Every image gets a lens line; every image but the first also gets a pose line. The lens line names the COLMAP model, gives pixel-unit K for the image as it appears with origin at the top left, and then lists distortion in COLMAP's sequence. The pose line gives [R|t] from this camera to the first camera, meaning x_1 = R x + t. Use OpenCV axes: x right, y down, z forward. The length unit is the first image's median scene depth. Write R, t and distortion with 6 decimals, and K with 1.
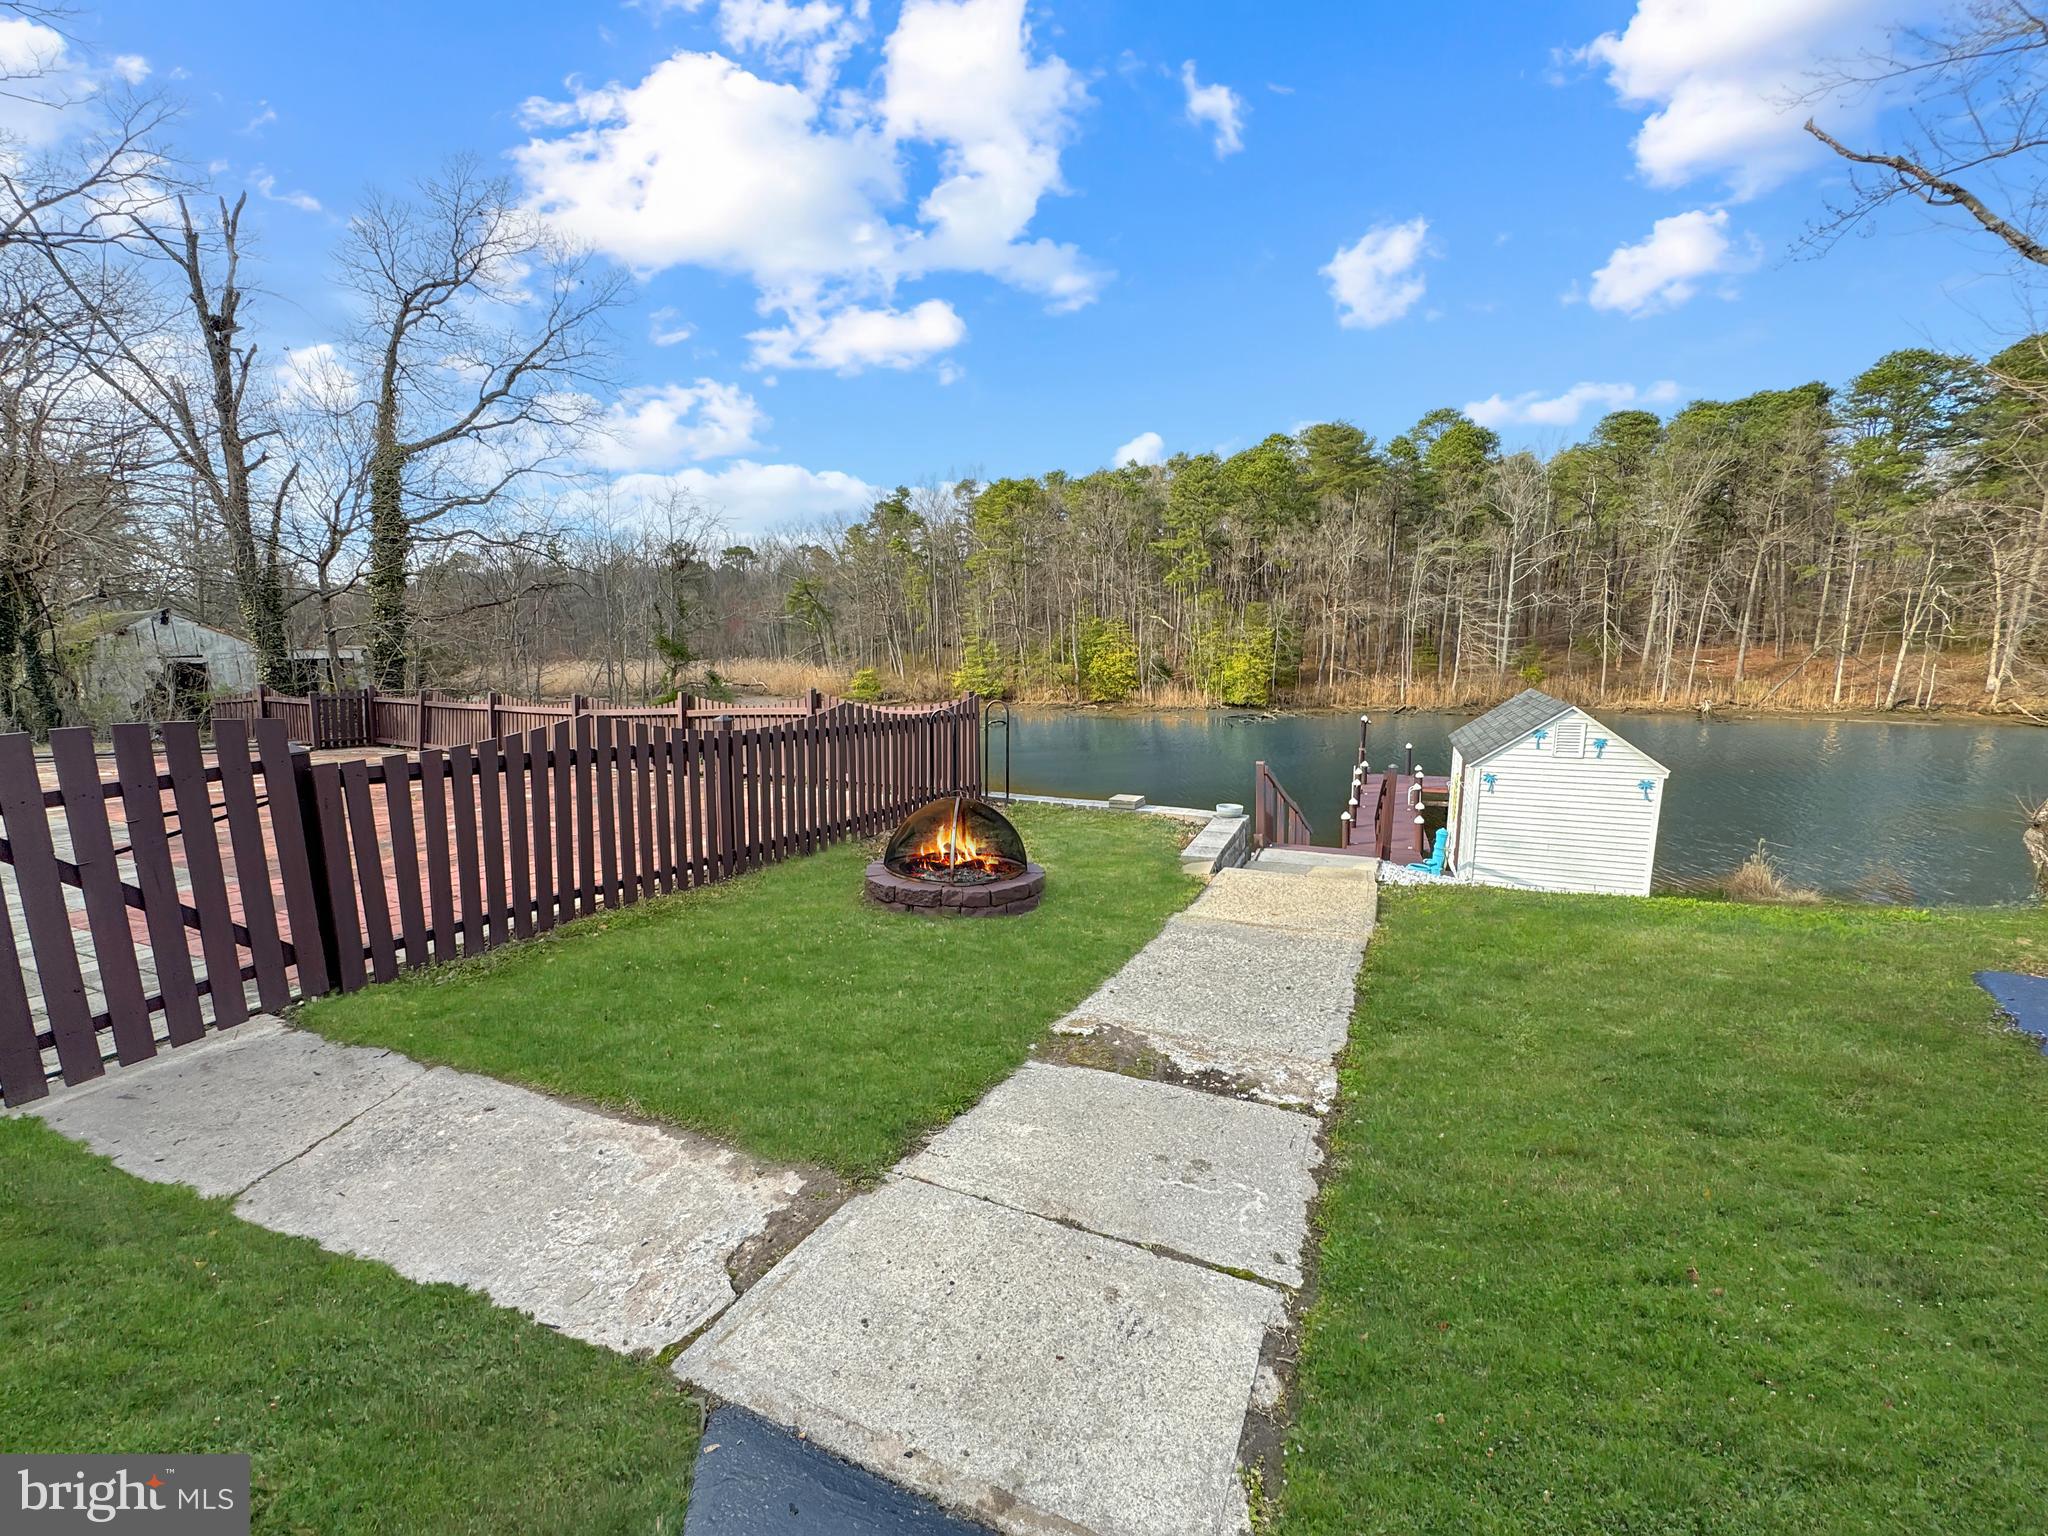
lens RADIAL K [[823.8, 0, 1024.0], [0, 823.8, 768.0], [0, 0, 1]] dist [-0.001738, -0.000115]
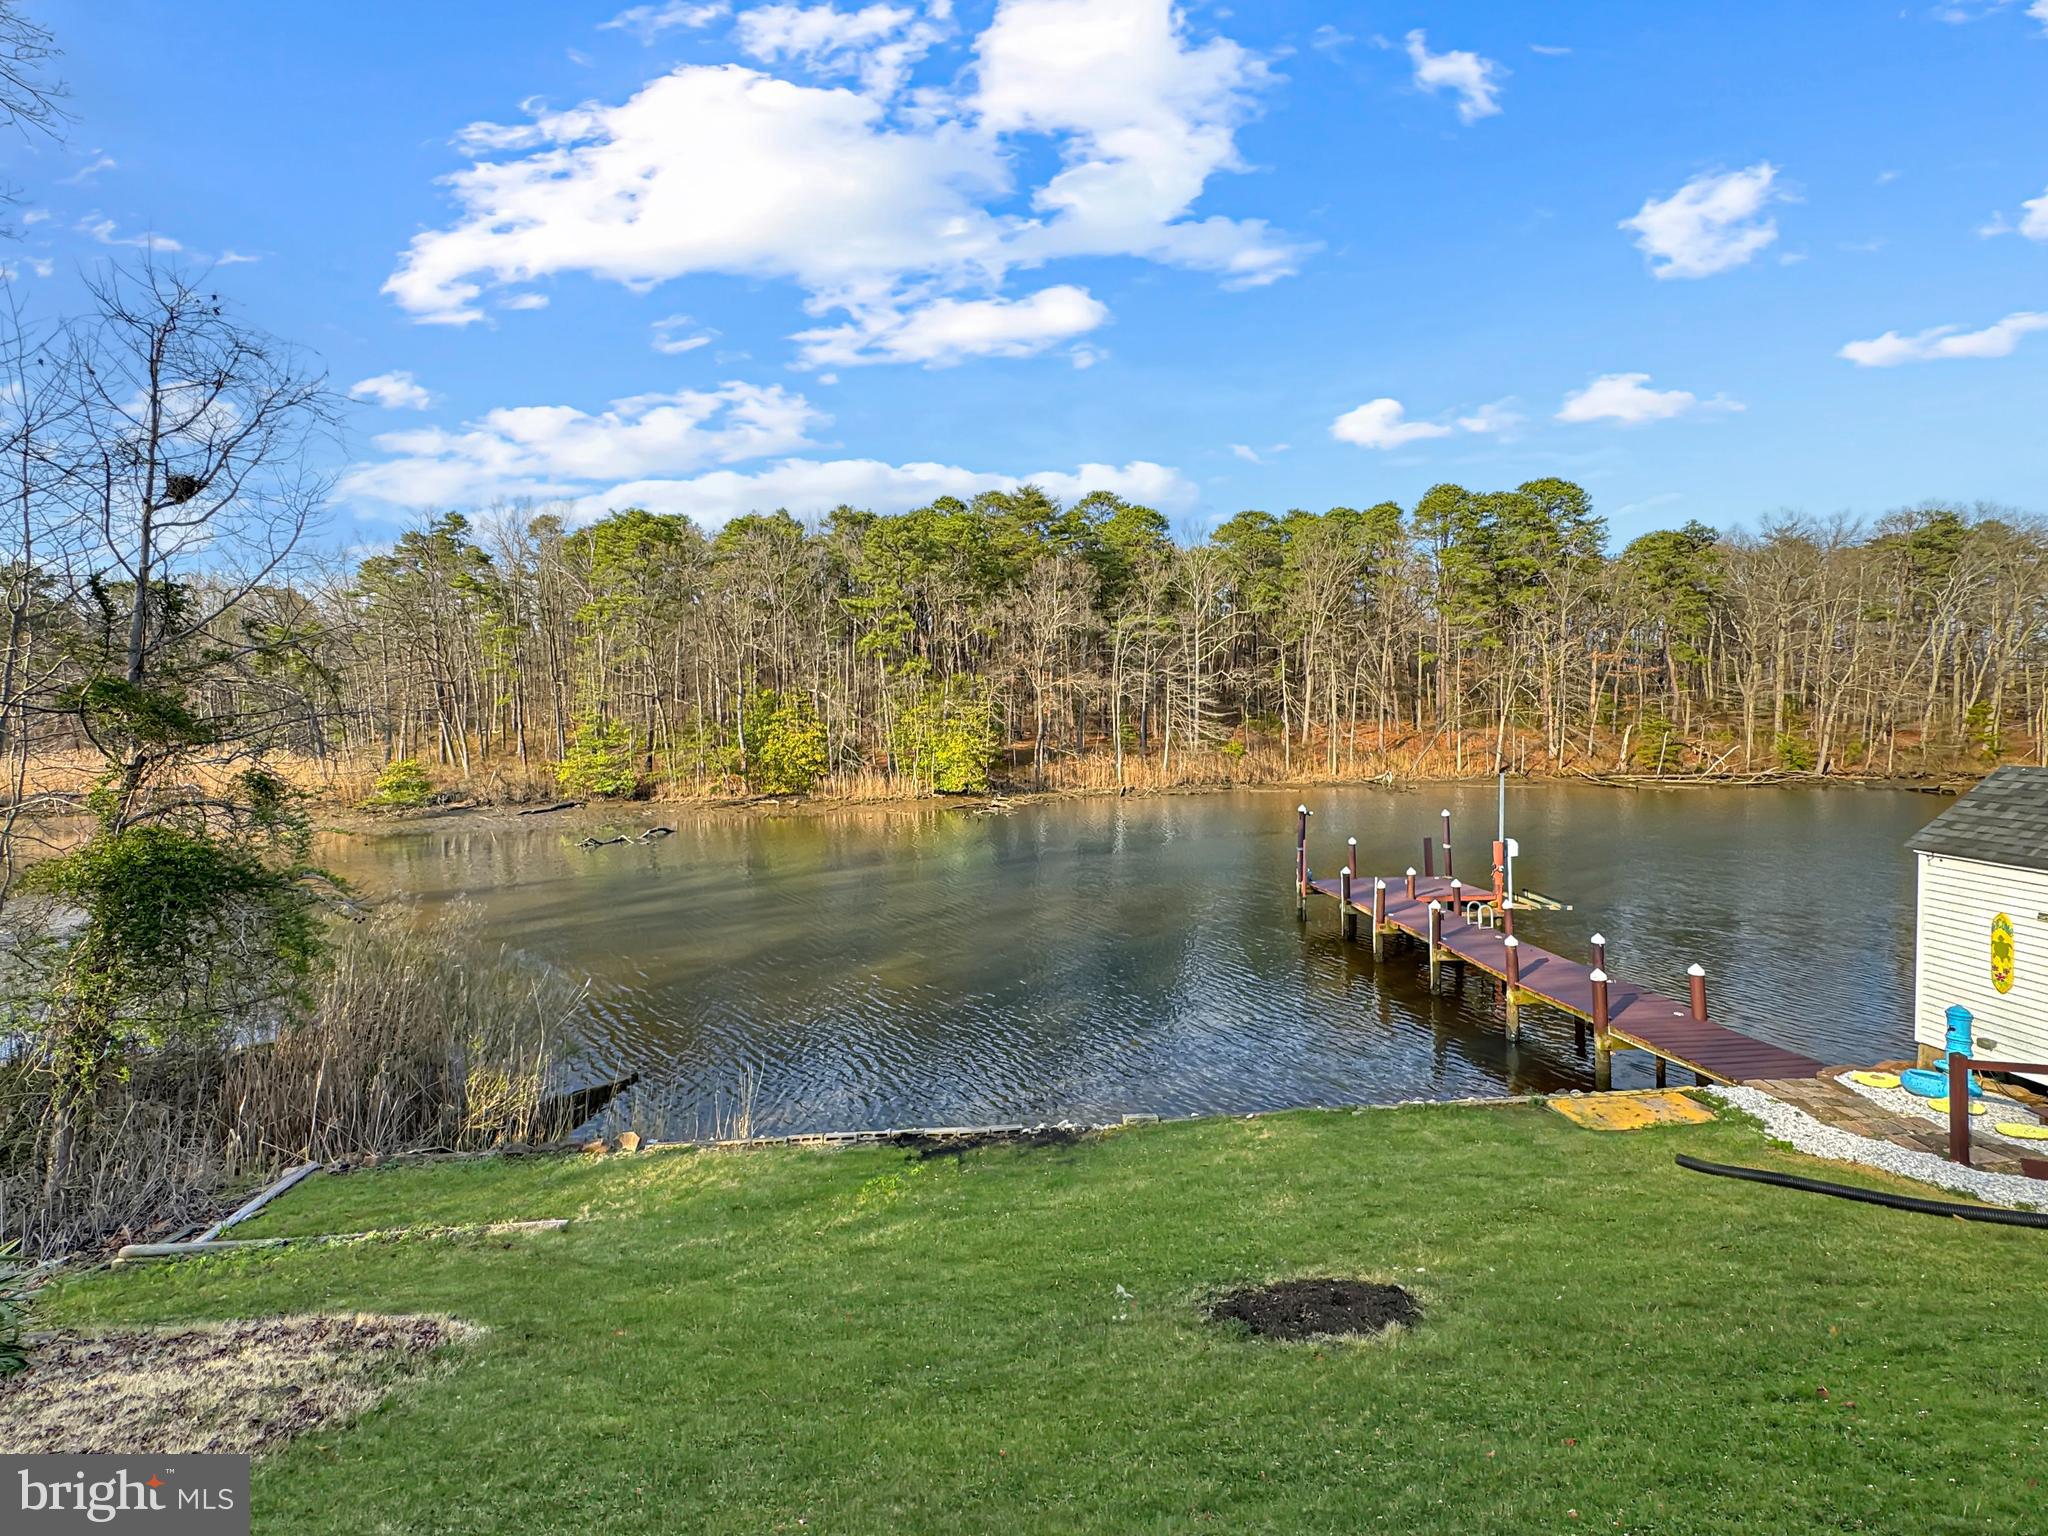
lens RADIAL K [[879.8, 0, 1023.7], [0, 879.8, 717.3], [0, 0, 1]] dist [0.001099, 0.000128]
pose [[0.890877, -0.000125, 0.454244, -0.083347], [0.071938, 0.987419, -0.140815, -0.020885], [-0.448511, 0.158126, 0.879678, 0.167180]]
